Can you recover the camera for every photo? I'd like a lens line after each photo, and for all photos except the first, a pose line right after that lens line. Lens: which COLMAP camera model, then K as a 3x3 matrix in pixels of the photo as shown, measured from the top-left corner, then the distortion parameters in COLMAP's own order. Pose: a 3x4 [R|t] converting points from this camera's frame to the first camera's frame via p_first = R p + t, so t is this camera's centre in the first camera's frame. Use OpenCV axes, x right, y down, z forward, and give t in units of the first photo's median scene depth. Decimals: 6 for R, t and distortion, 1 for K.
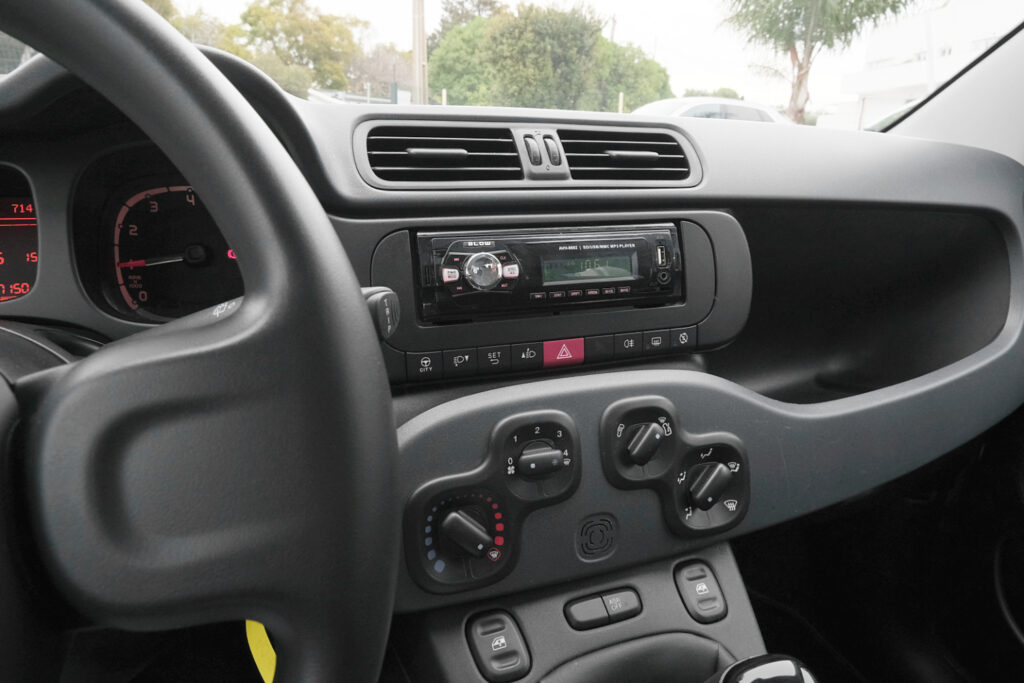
lens RADIAL K [[652.9, 0, 512.0], [0, 652.9, 341.5], [0, 0, 1]] dist [-0.005998, -0.000977]
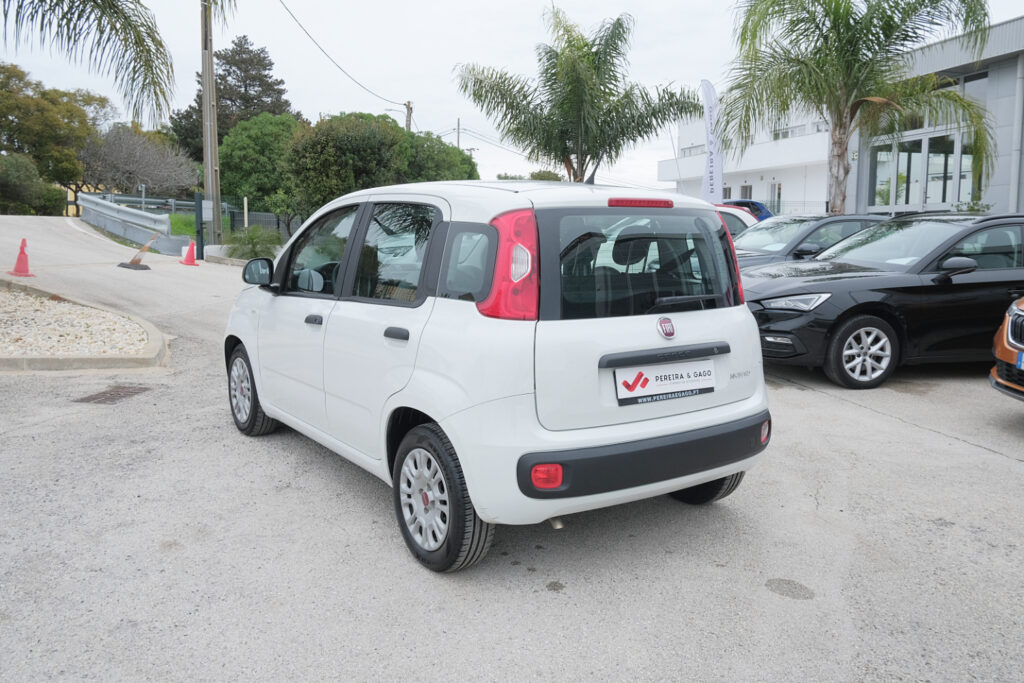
lens RADIAL K [[886.3, 0, 512.0], [0, 886.3, 341.5], [0, 0, 1]] dist [-0.000127, -0.000206]
pose [[0.968725, -0.050294, 0.242987, -0.041196], [0.091797, 0.982408, -0.162630, 0.079427], [-0.230533, 0.179849, 0.956300, -0.307822]]
